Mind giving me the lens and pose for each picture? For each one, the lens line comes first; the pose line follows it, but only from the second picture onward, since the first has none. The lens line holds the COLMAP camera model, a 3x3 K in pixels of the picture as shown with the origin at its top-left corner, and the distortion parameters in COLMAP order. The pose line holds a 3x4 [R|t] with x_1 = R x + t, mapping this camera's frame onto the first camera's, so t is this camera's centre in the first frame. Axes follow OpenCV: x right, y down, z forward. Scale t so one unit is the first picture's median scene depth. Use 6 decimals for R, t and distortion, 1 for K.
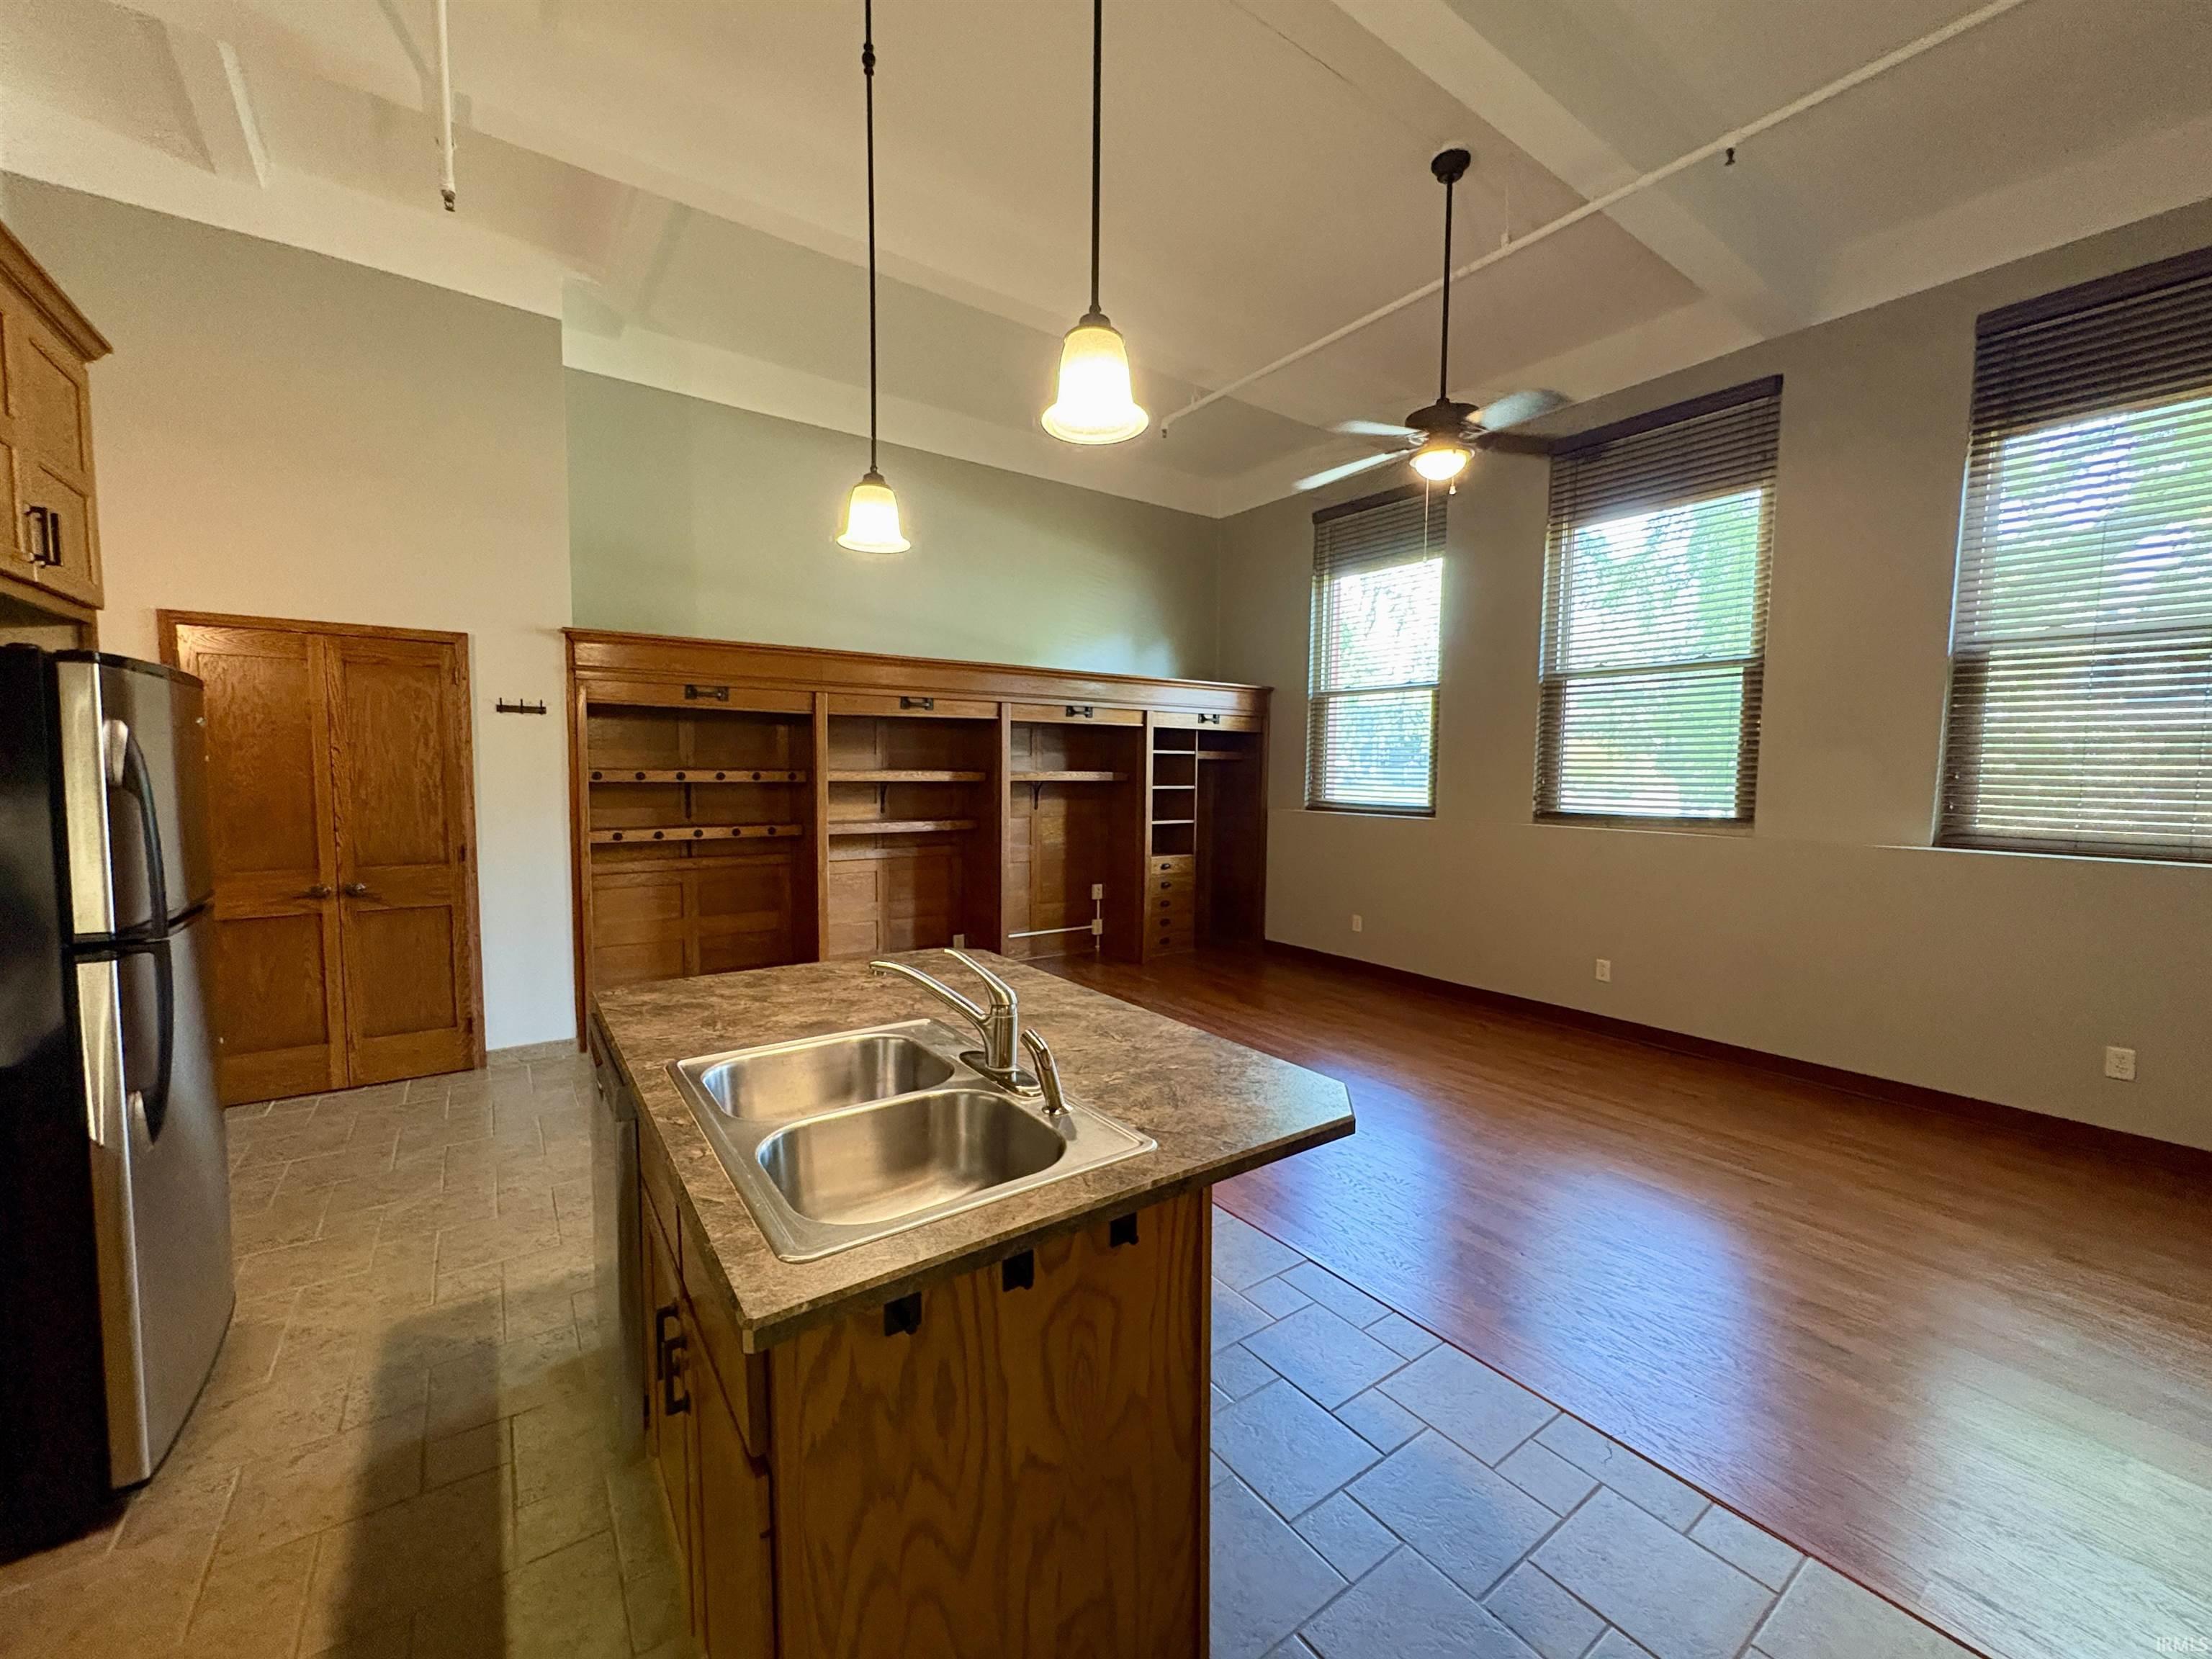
lens RADIAL K [[879.0, 0, 1106.0], [0, 879.0, 829.5], [0, 0, 1]] dist [-0.001103, 0.000112]
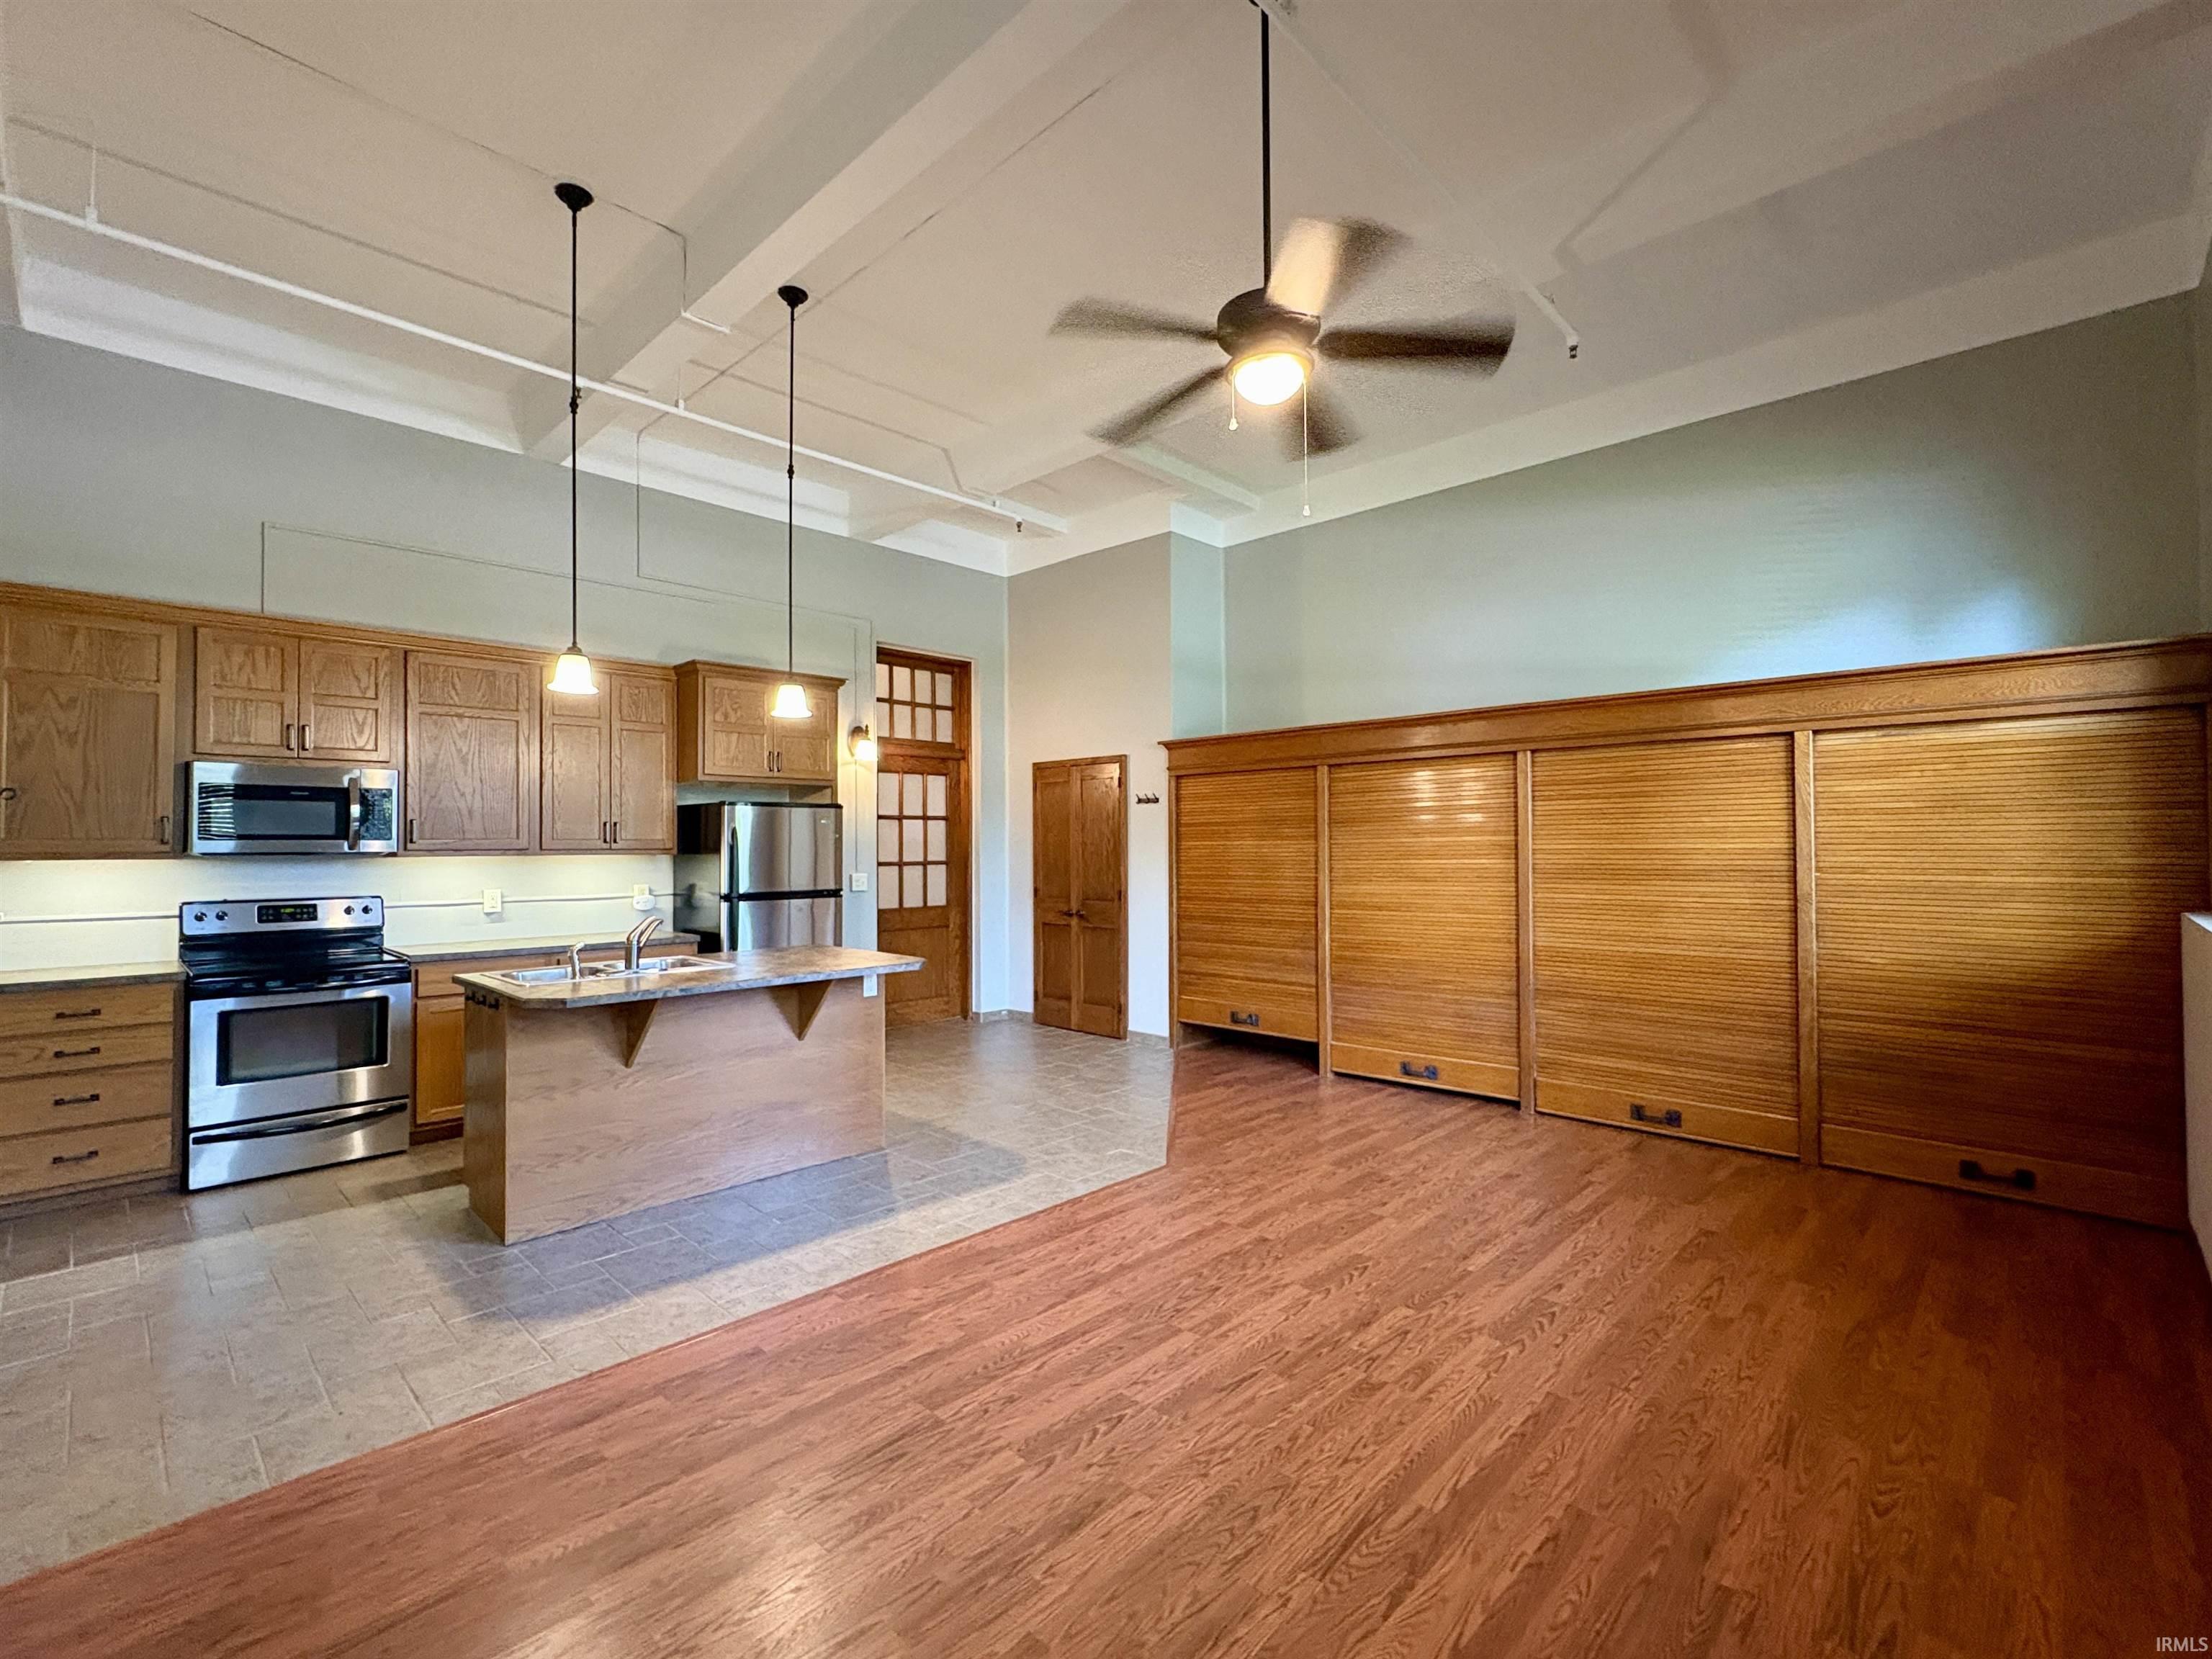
lens RADIAL K [[983.5, 0, 1106.0], [0, 983.5, 829.5], [0, 0, 1]] dist [-0.000160, 0.000285]
pose [[0.178995, -0.026175, -0.983502, 0.889856], [-0.062568, 0.997320, -0.037930, -0.020200], [0.981859, 0.068325, 0.176877, 0.607166]]
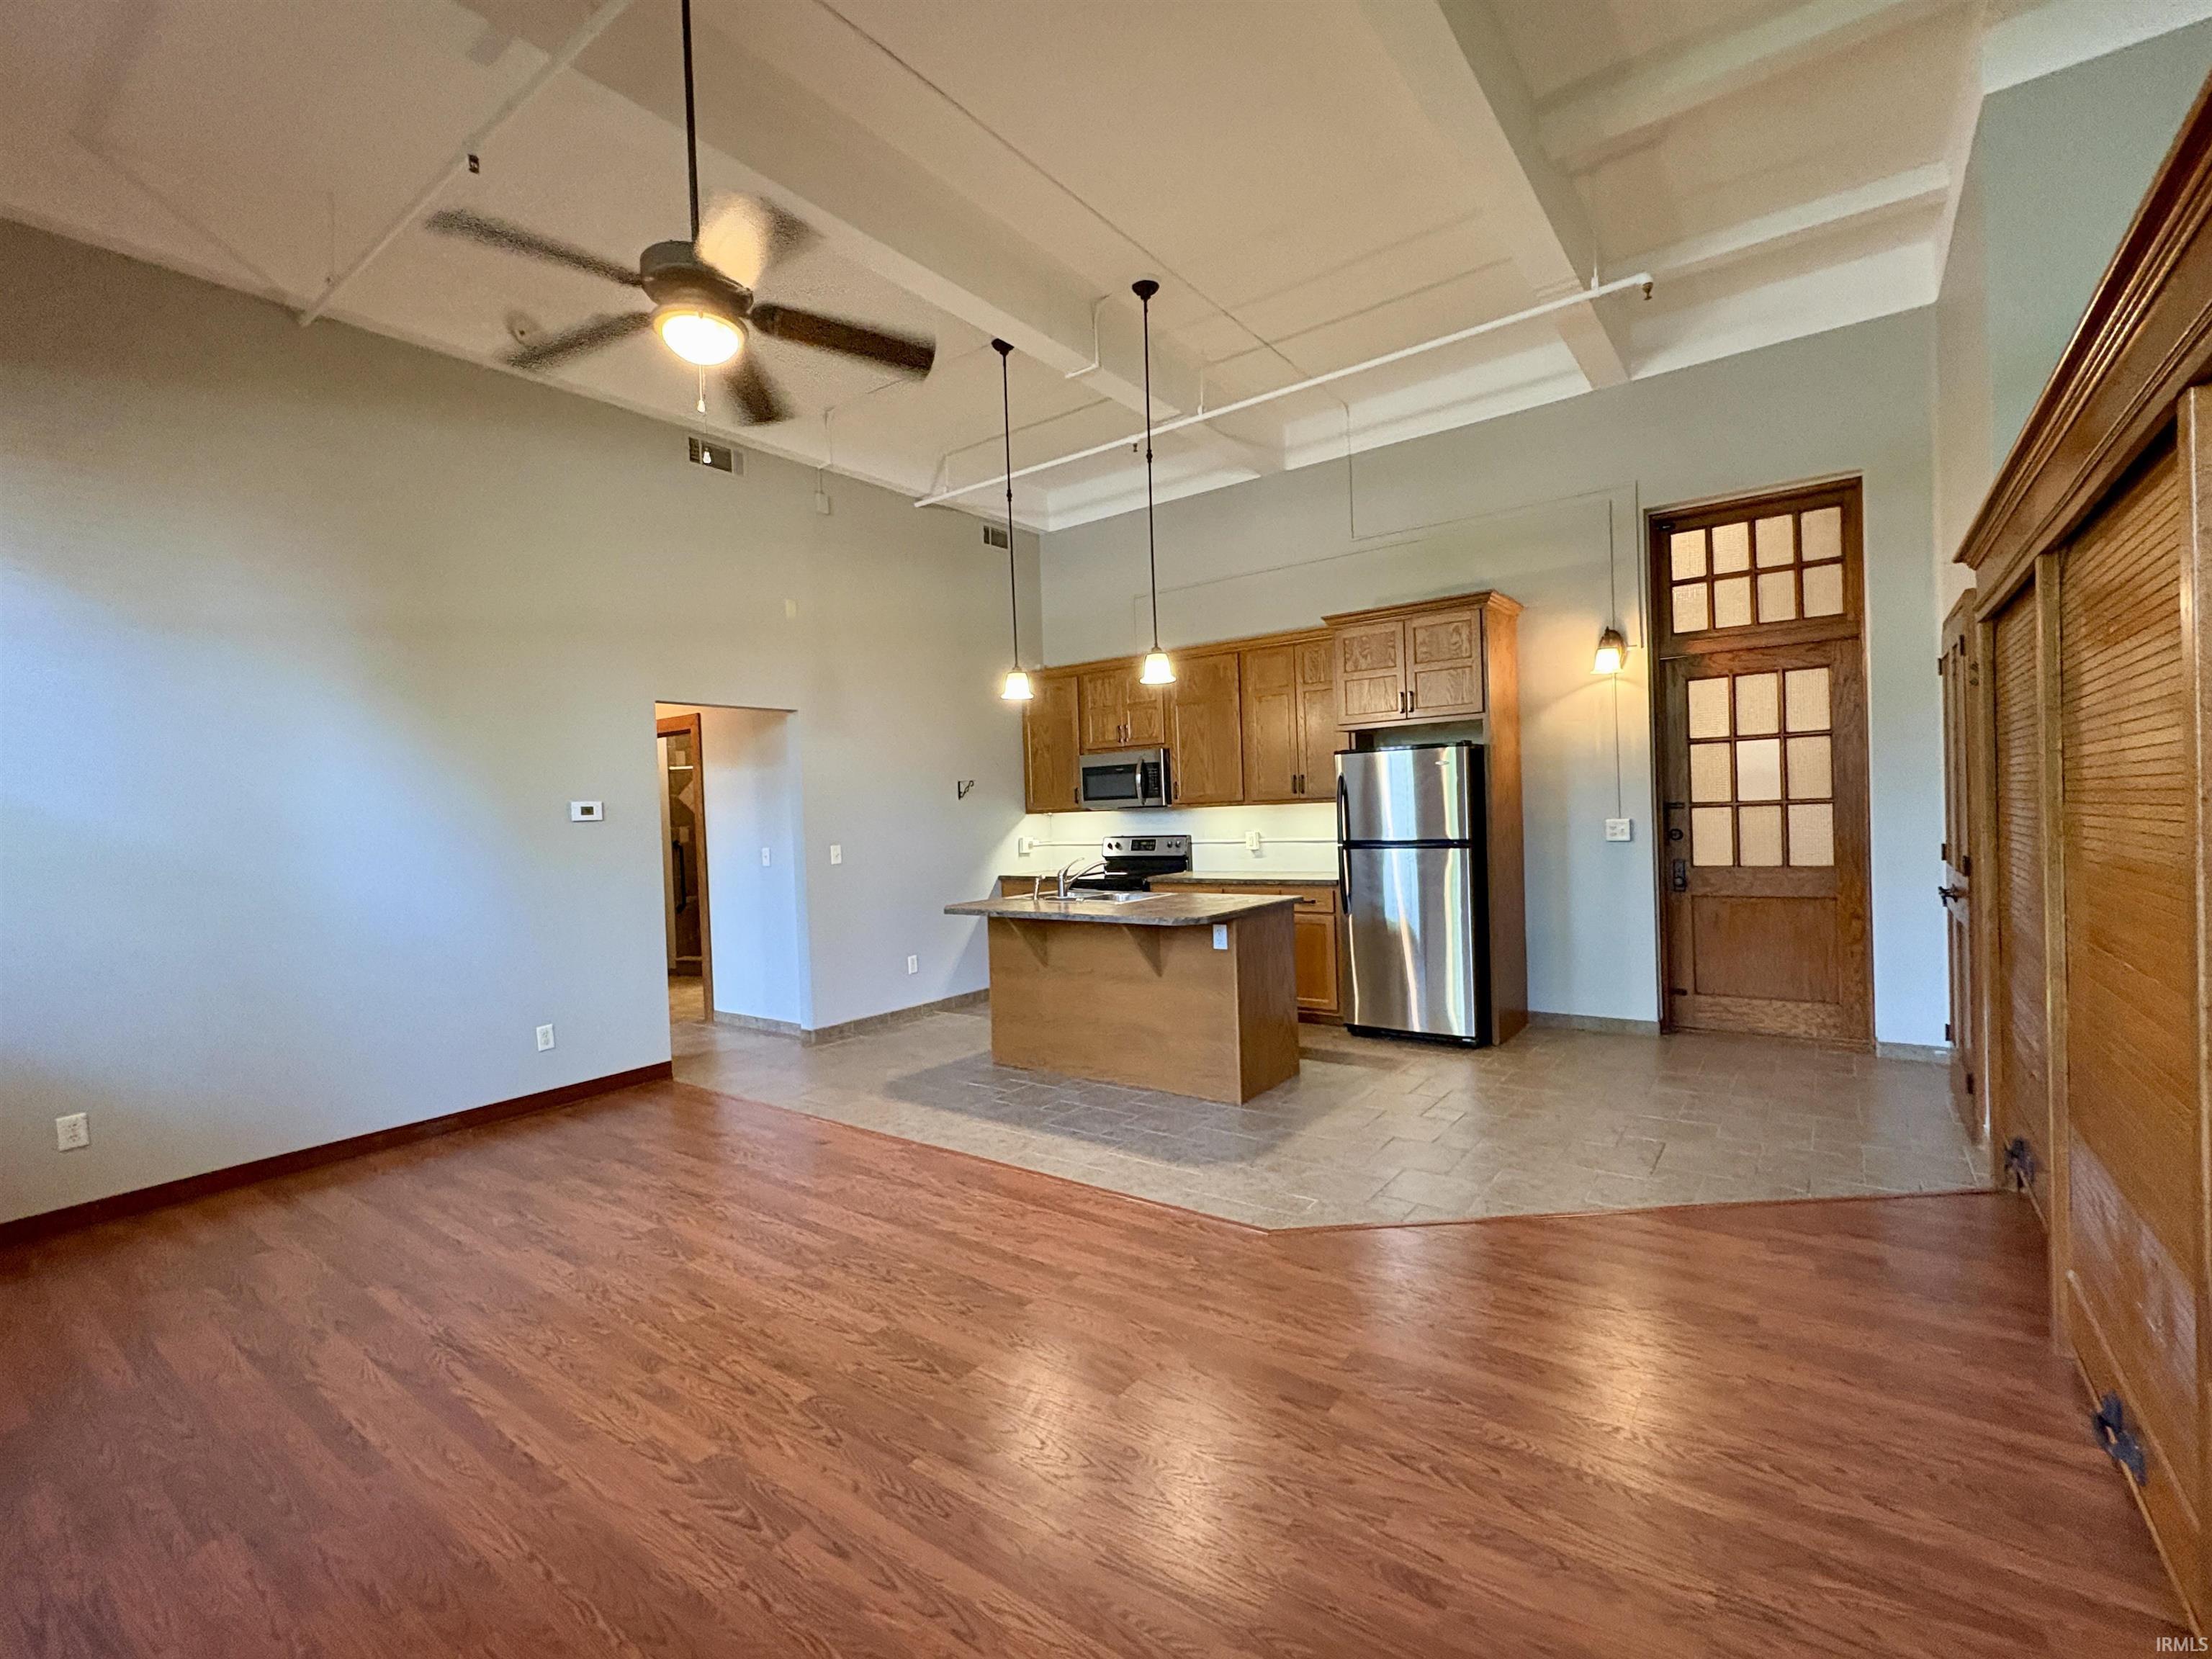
lens RADIAL K [[983.5, 0, 1106.0], [0, 983.5, 829.5], [0, 0, 1]] dist [-0.000160, 0.000285]
pose [[-0.952004, 0.034671, -0.304117, 0.261122], [0.008969, 0.996297, 0.085507, -0.082386], [0.305956, 0.078675, -0.948789, 1.473331]]
